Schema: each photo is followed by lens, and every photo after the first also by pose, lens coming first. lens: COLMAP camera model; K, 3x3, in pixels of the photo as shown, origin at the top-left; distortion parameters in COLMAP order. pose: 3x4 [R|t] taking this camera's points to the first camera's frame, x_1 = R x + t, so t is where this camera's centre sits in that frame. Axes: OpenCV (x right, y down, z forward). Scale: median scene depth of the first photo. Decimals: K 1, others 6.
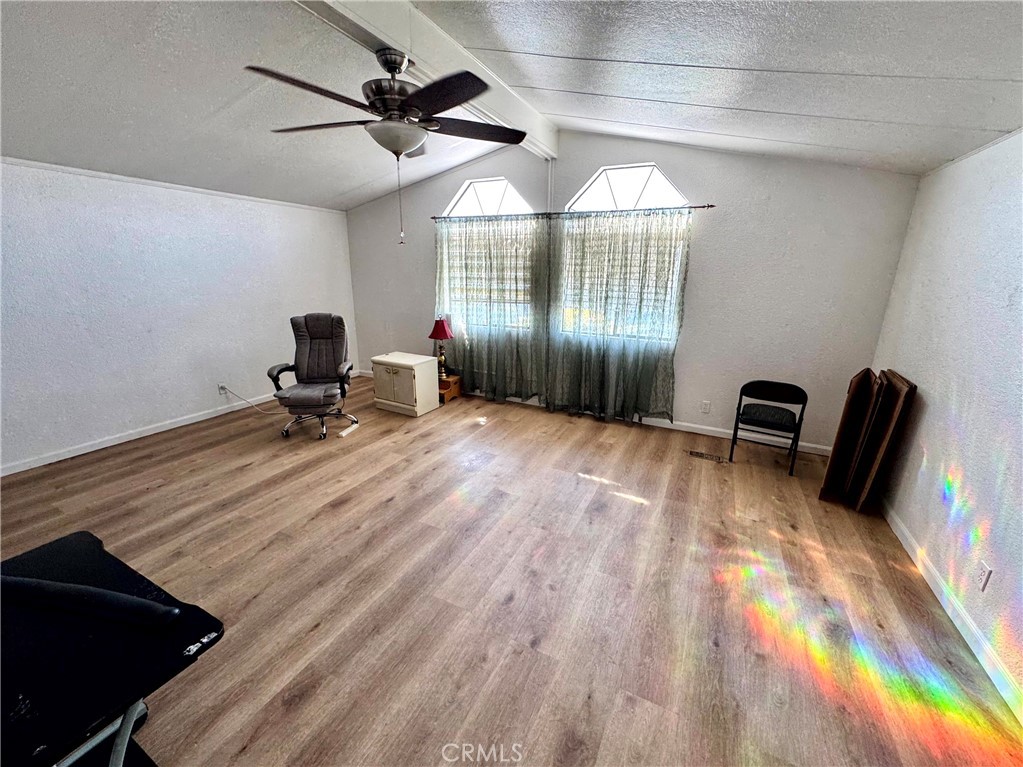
lens RADIAL K [[410.5, 0, 509.7], [0, 410.5, 384.6], [0, 0, 1]] dist [-0.000742, 0.000016]
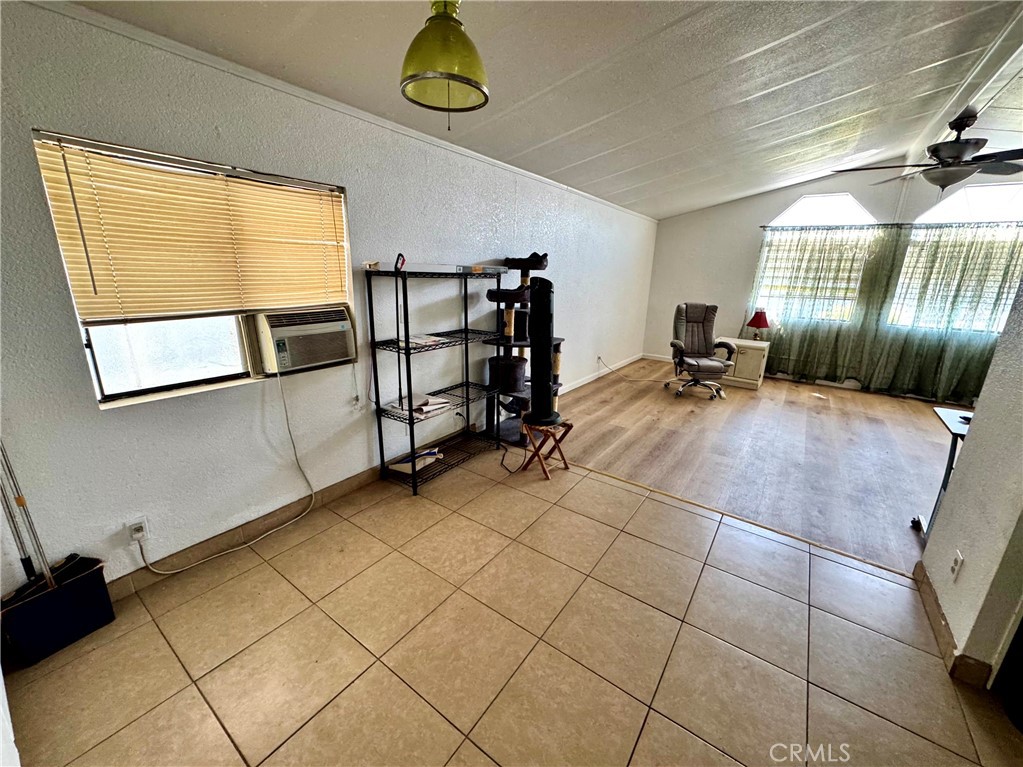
lens RADIAL K [[410.5, 0, 510.9], [0, 410.5, 384.0], [0, 0, 1]] dist [-0.000742, 0.000016]
pose [[0.986373, 0.057055, -0.154317, -0.763254], [-0.057274, 0.998354, 0.003025, 0.100390], [0.154235, 0.005854, 0.988017, -0.325804]]
